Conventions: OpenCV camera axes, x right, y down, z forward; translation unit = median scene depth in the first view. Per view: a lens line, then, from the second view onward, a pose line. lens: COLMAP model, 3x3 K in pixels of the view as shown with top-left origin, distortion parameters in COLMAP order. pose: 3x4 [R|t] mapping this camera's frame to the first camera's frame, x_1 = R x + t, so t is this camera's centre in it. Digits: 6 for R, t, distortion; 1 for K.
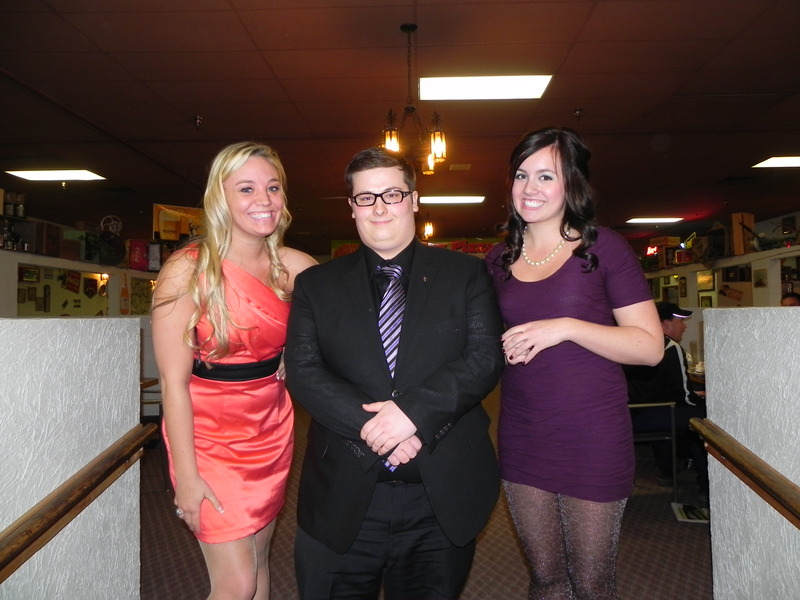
lens RADIAL K [[603.9, 0, 411.4], [0, 603.9, 293.3], [0, 0, 1]] dist [-0.011770, 0.004134]
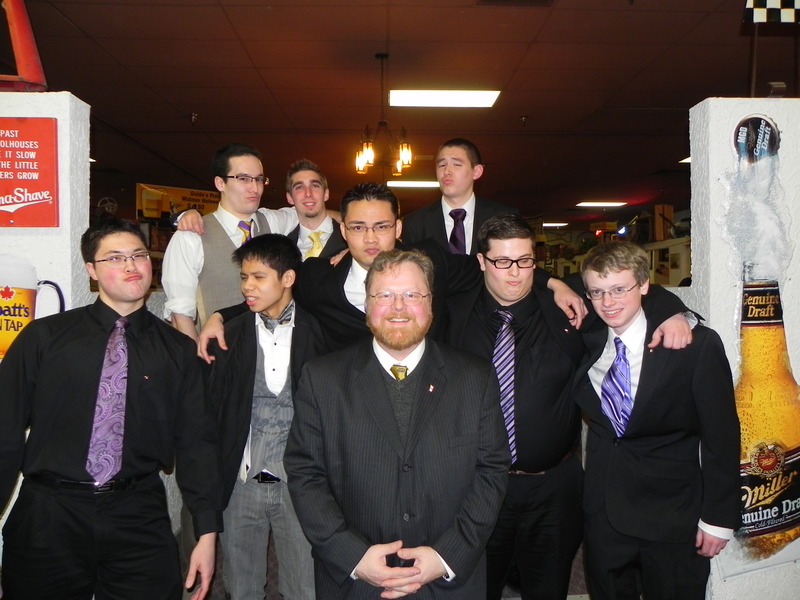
lens RADIAL K [[603.9, 0, 411.4], [0, 603.9, 293.3], [0, 0, 1]] dist [-0.011770, 0.004134]
pose [[0.998160, 0.007032, 0.060228, -0.011160], [-0.009616, 0.999041, 0.042719, -0.008149], [-0.059870, -0.043219, 0.997270, -0.180912]]
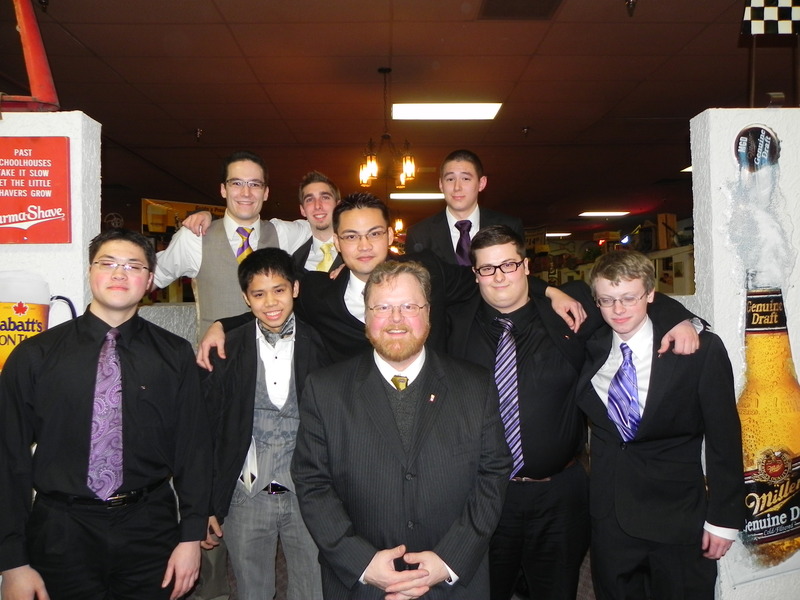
lens RADIAL K [[603.9, 0, 411.4], [0, 603.9, 293.3], [0, 0, 1]] dist [-0.011770, 0.004134]
pose [[0.998540, -0.002879, 0.053950, -0.012999], [0.001605, 0.999719, 0.023648, -0.008158], [-0.054002, -0.023527, 0.998264, -0.185075]]
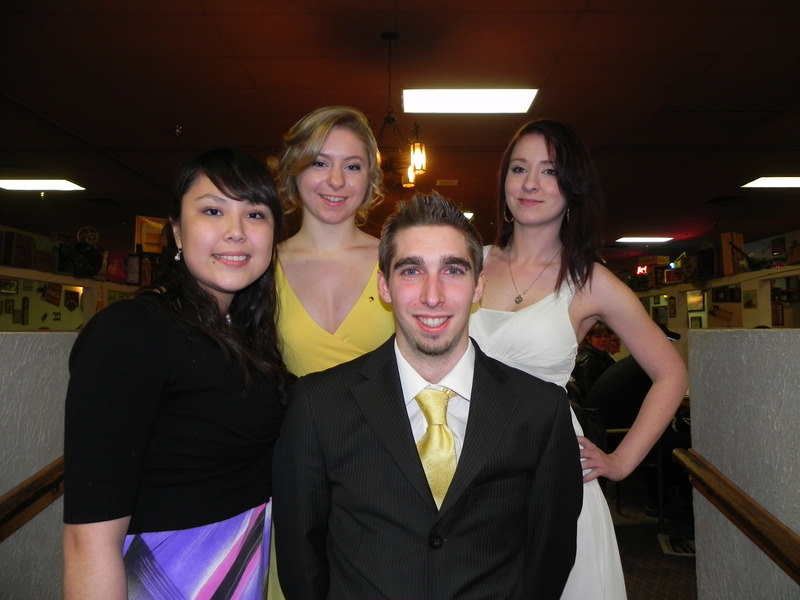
lens RADIAL K [[604.9, 0, 411.1], [0, 604.9, 291.7], [0, 0, 1]] dist [-0.010803, 0.004592]
pose [[0.999845, 0.012412, 0.012507, 0.017060], [-0.012020, 0.999447, -0.030991, 0.000306], [-0.012885, 0.030836, 0.999441, 0.027341]]
